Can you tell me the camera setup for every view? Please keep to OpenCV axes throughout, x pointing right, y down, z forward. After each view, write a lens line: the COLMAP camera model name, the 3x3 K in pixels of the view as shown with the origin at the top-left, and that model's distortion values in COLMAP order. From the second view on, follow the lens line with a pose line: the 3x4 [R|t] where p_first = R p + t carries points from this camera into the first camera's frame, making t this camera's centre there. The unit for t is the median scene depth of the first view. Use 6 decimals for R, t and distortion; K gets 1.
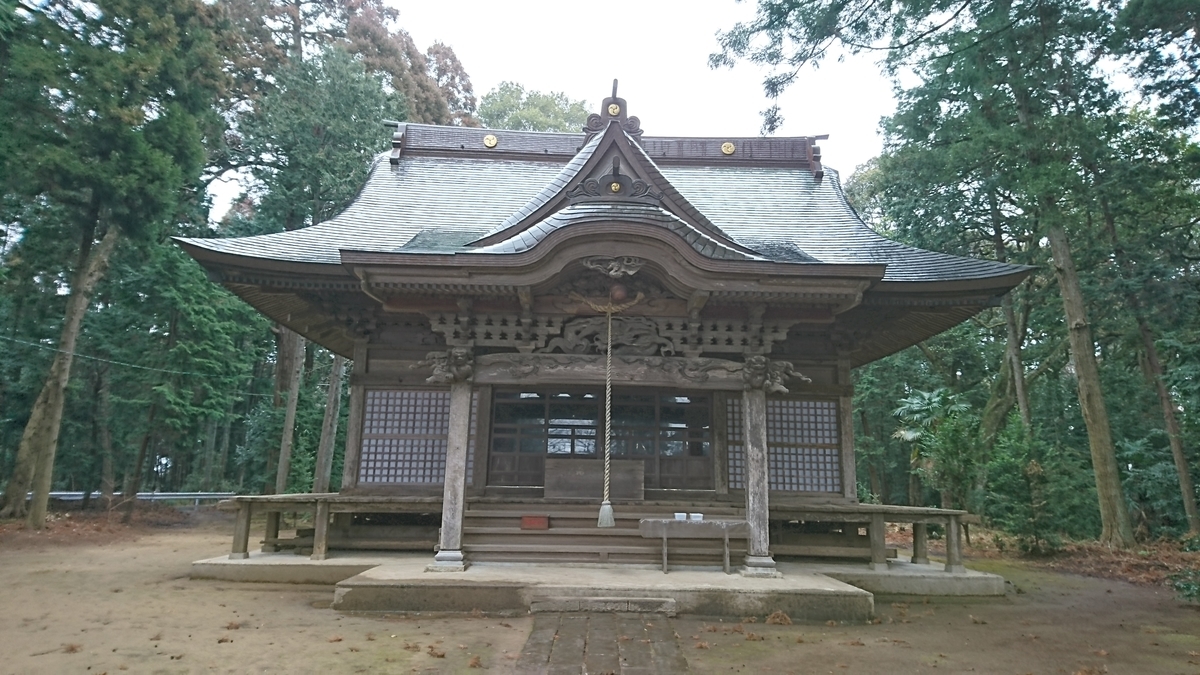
lens RADIAL K [[853.7, 0, 600.0], [0, 853.7, 337.5], [0, 0, 1]] dist [0.191390, -0.291786]
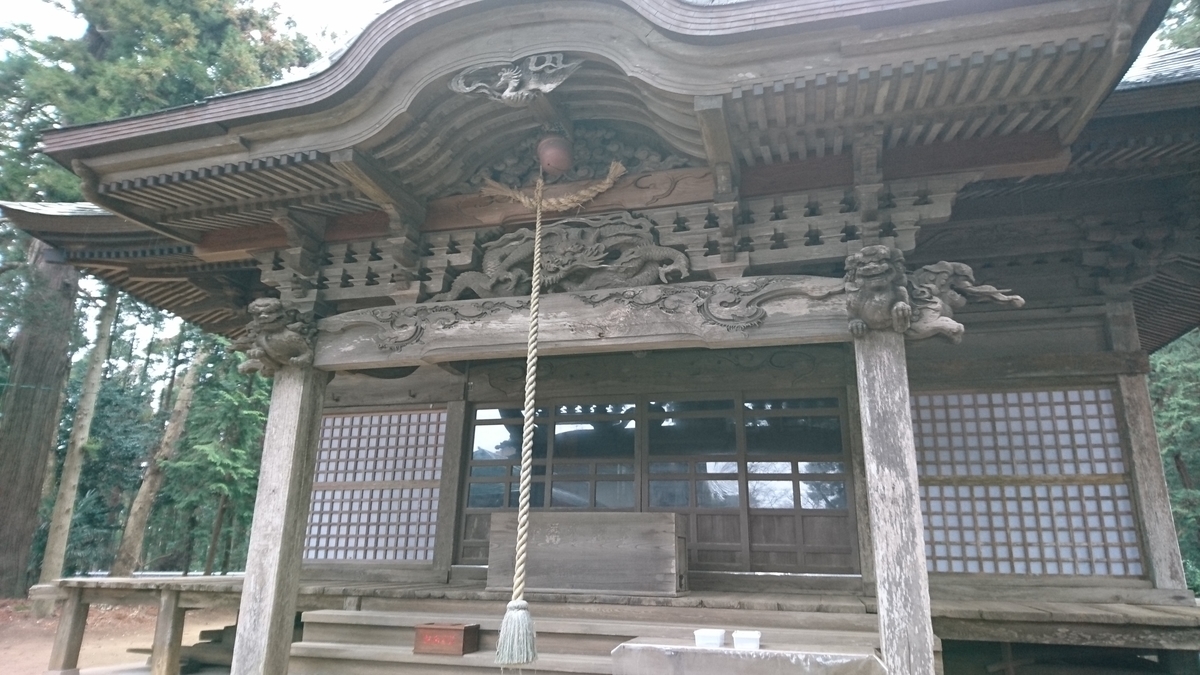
lens RADIAL K [[832.8, 0, 563.6], [0, 832.8, 332.5], [0, 0, 1]] dist [0.084656, -0.115669]
pose [[0.945982, -0.087982, -0.312053, 0.149692], [0.055611, 0.992244, -0.111177, 0.089873], [0.319414, 0.087818, 0.943537, 0.510620]]
